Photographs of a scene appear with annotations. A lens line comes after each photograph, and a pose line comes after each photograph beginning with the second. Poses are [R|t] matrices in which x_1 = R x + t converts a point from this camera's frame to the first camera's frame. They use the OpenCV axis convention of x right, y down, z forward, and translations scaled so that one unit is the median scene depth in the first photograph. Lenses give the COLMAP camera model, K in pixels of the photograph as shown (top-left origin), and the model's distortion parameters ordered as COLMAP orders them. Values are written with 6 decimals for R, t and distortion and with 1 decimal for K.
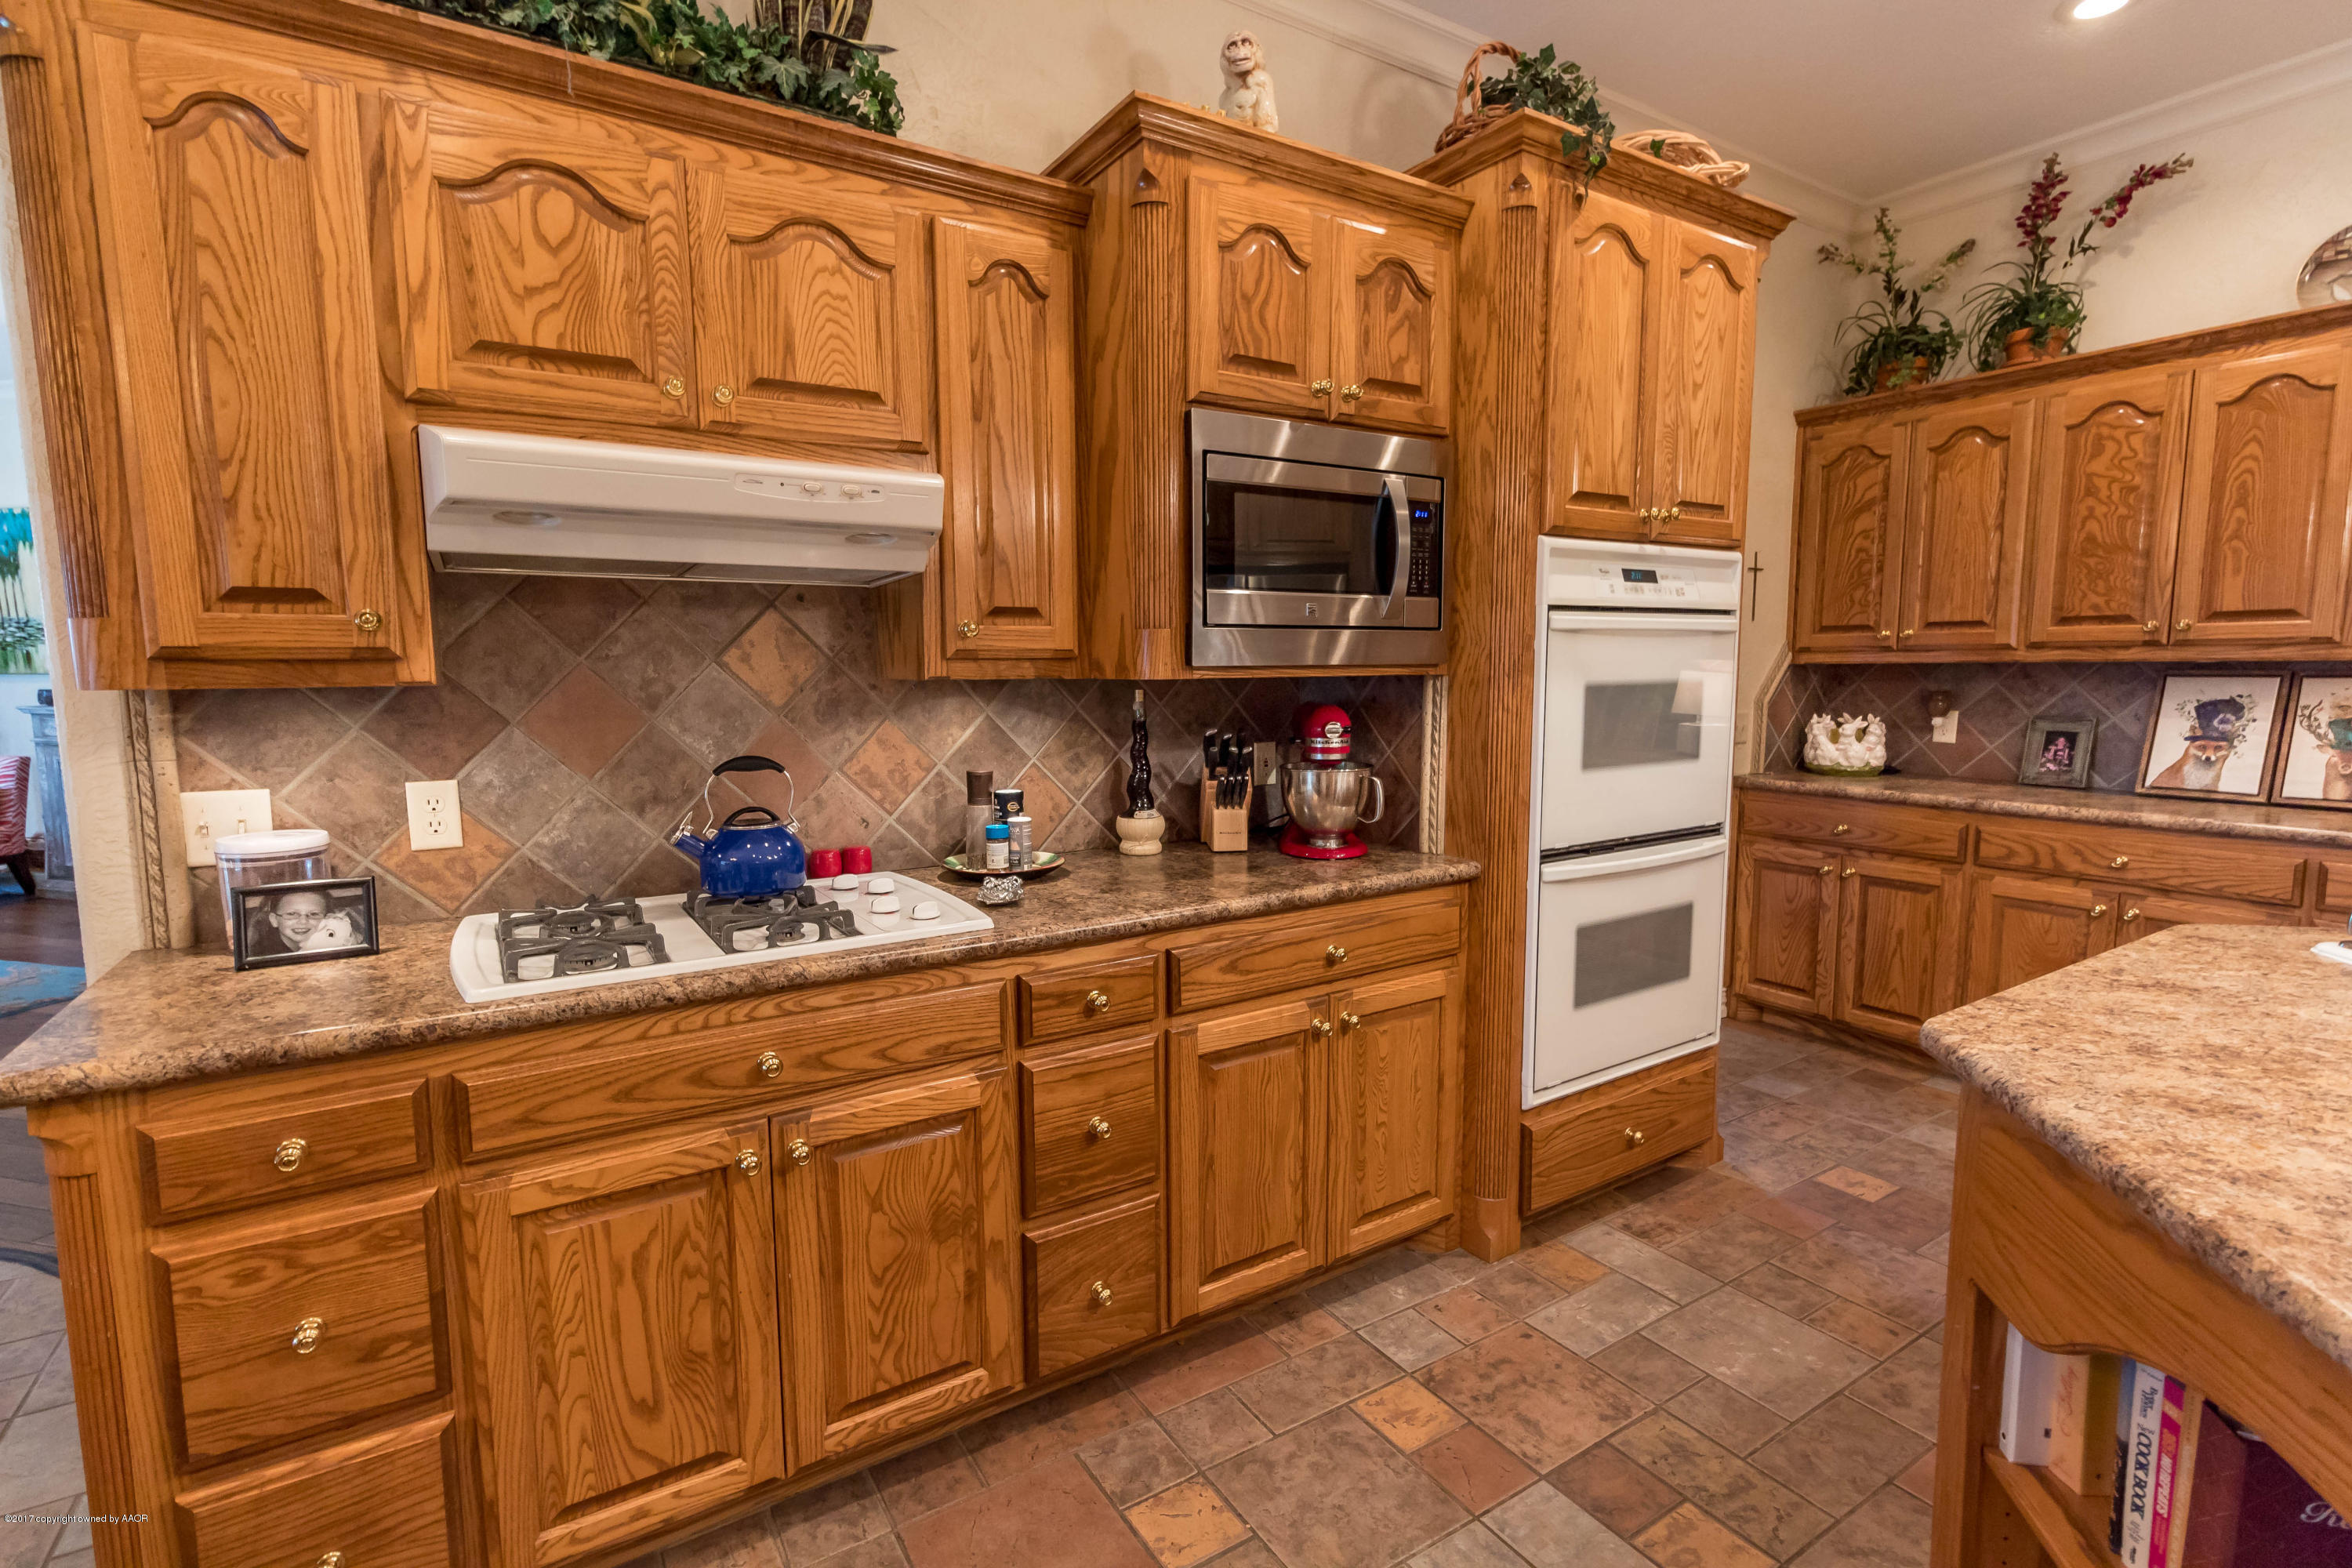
lens RADIAL K [[1085.6, 0, 1176.0], [0, 1085.6, 783.7], [0, 0, 1]] dist [0.000300, 0.001374]
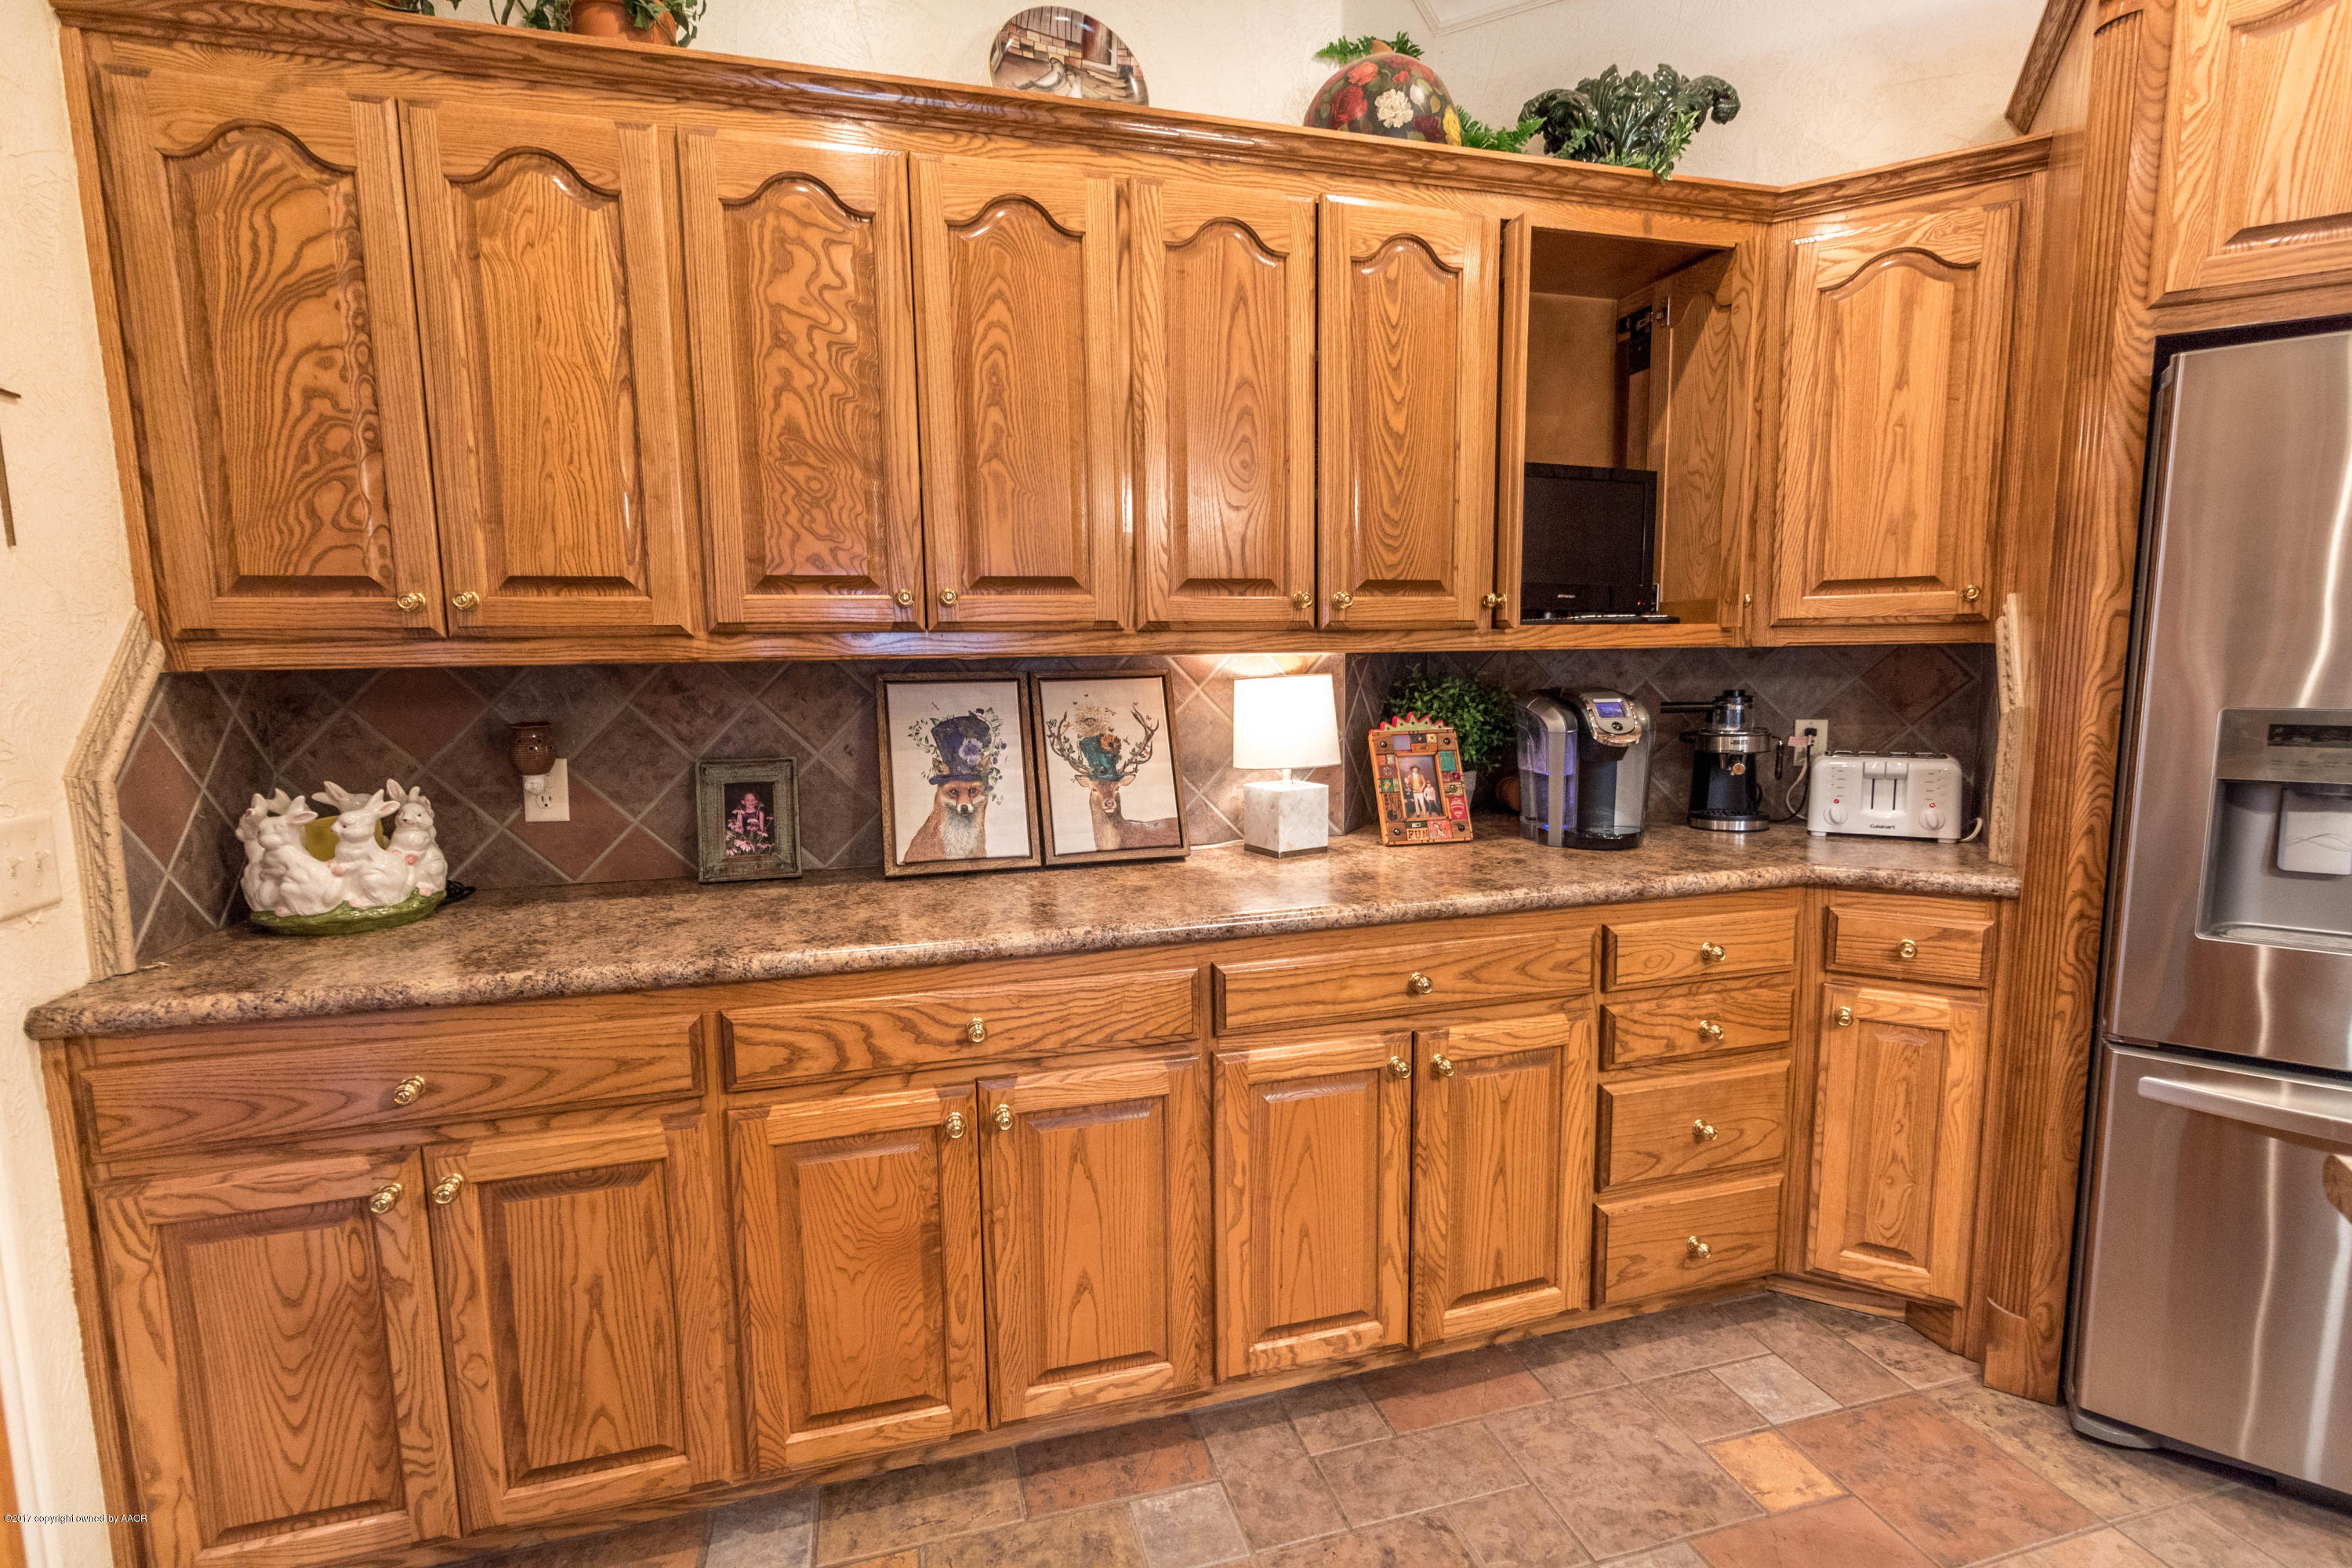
lens RADIAL K [[1085.6, 0, 1173.4], [0, 1085.6, 787.7], [0, 0, 1]] dist [0.000300, 0.001374]
pose [[0.281403, -0.114671, 0.952713, 0.478365], [0.117034, 0.989524, 0.084533, -0.097839], [-0.952426, 0.087712, 0.291876, 0.892625]]
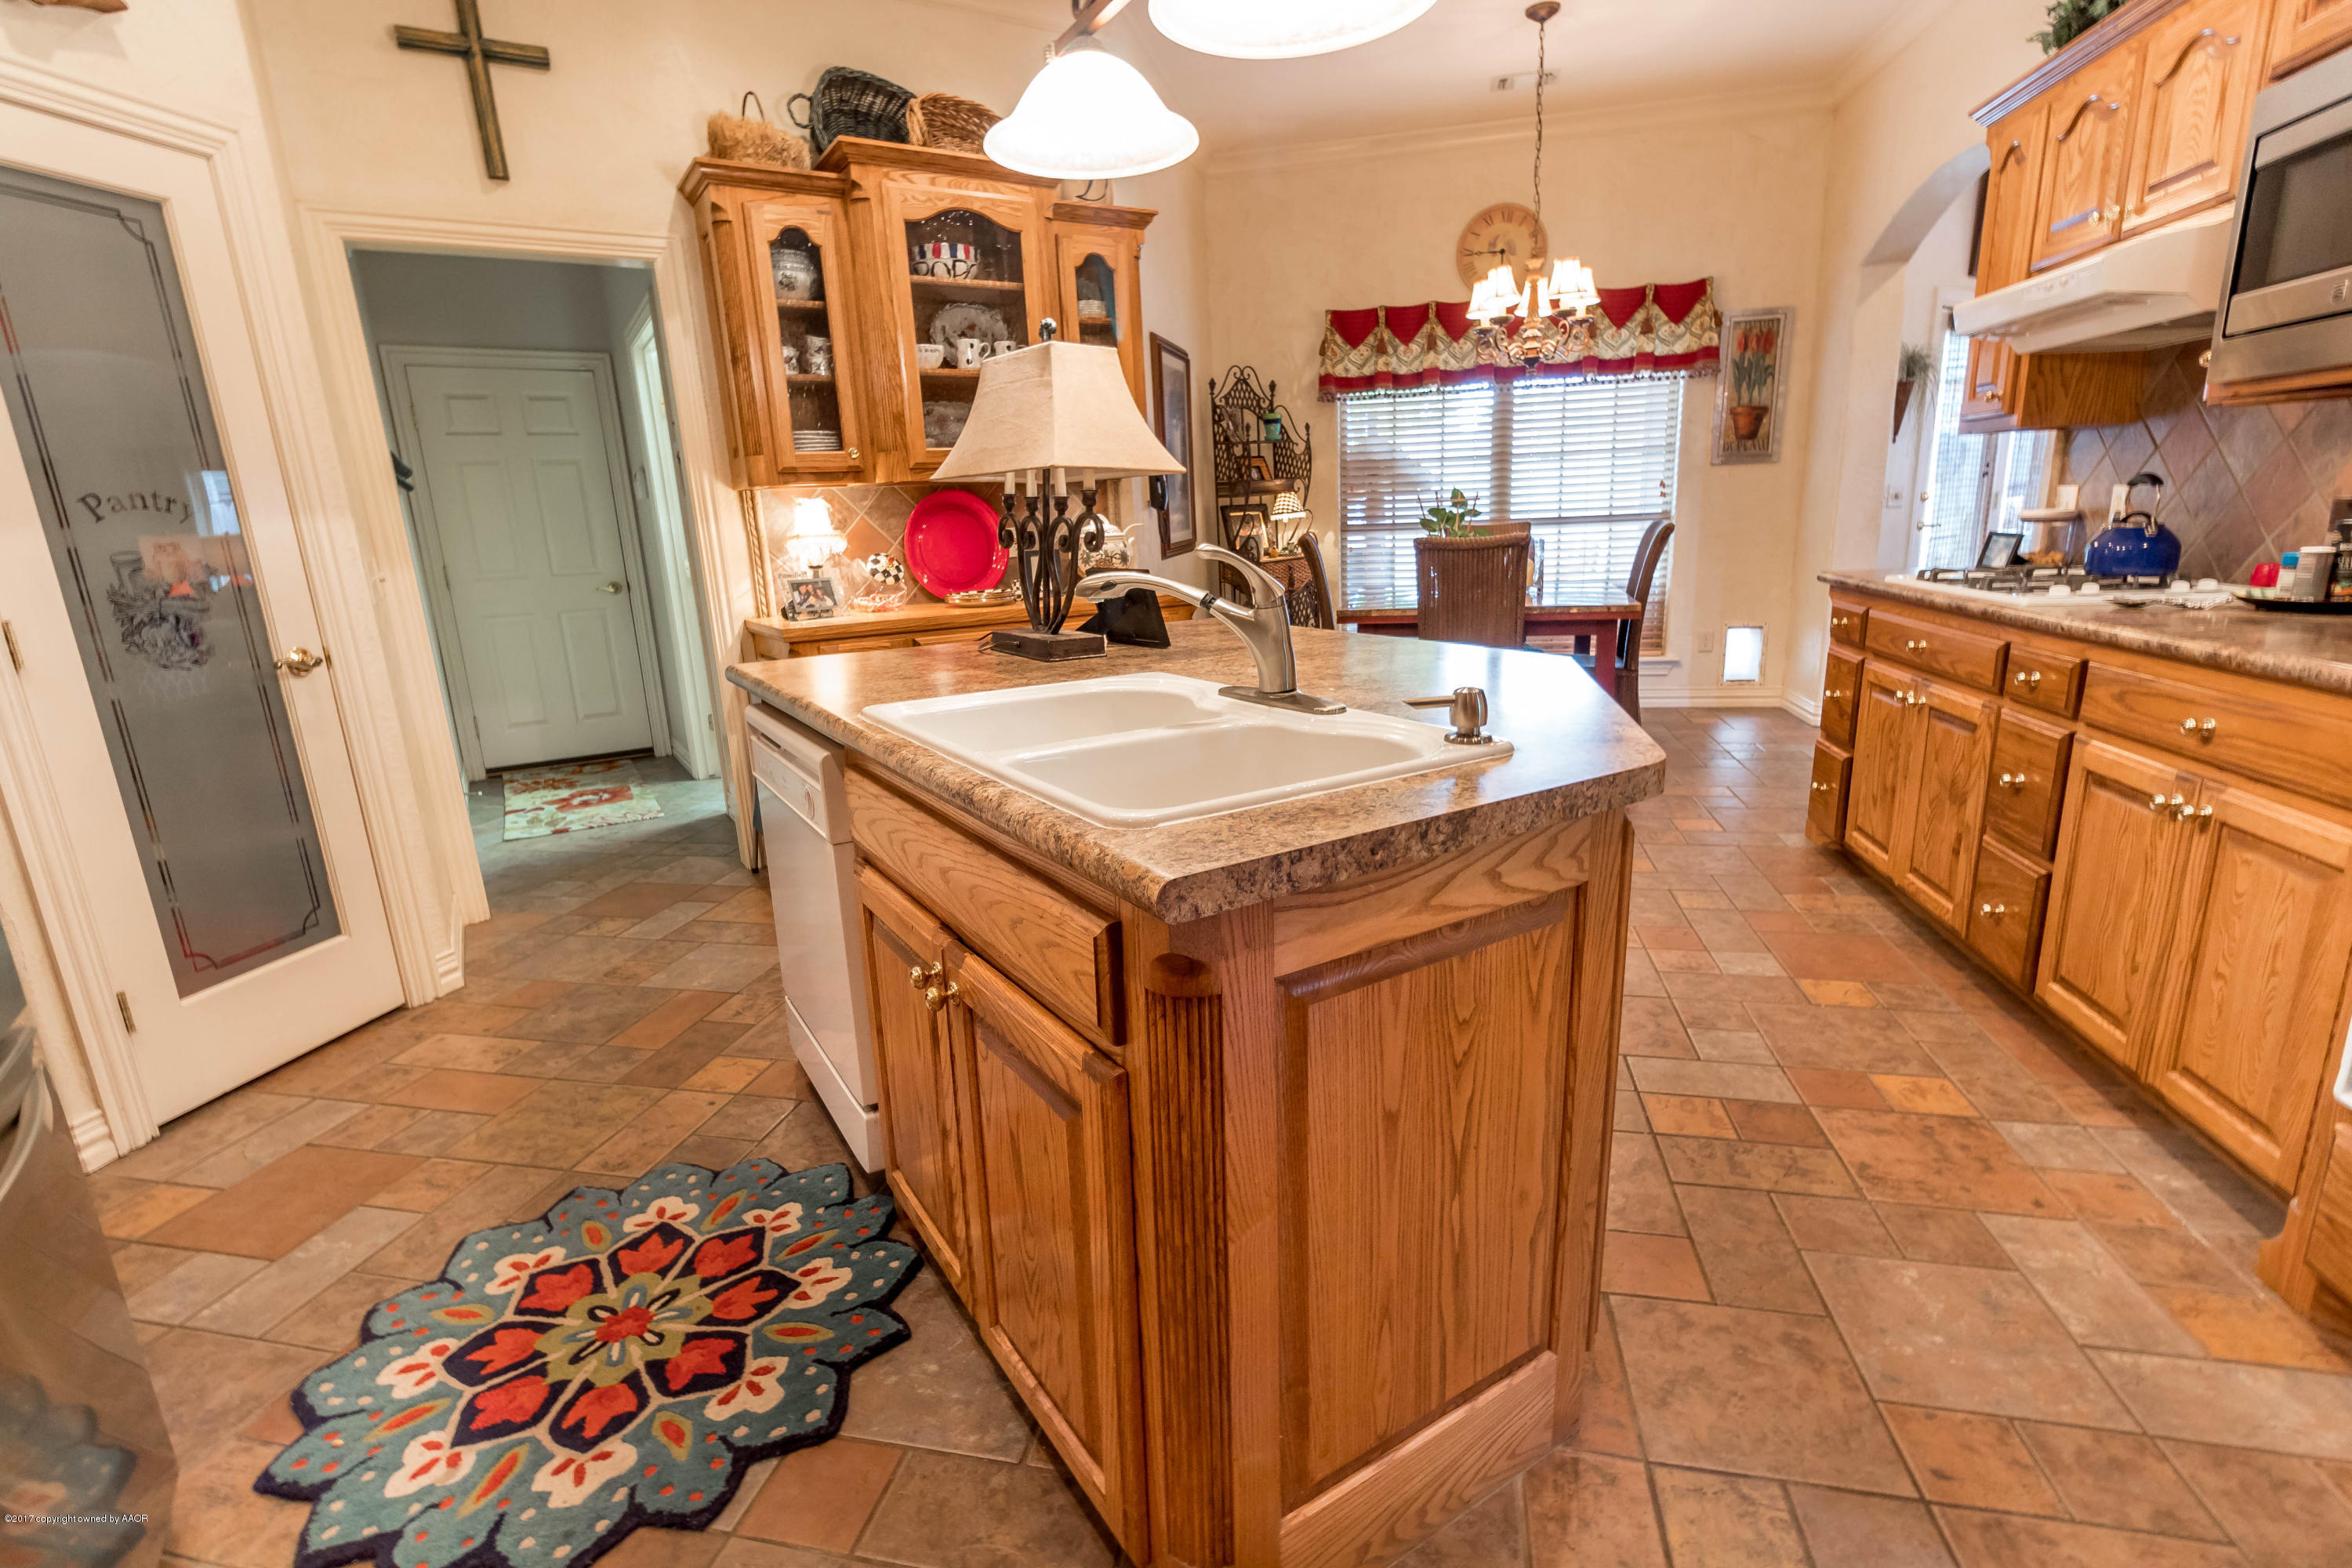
lens RADIAL K [[1085.6, 0, 1170.2], [0, 1085.6, 781.1], [0, 0, 1]] dist [0.000300, 0.001374]
pose [[-0.703192, 0.207178, -0.680146, 1.125801], [-0.030508, 0.946932, 0.319984, -0.044595], [0.710346, 0.245760, -0.659554, 0.862767]]
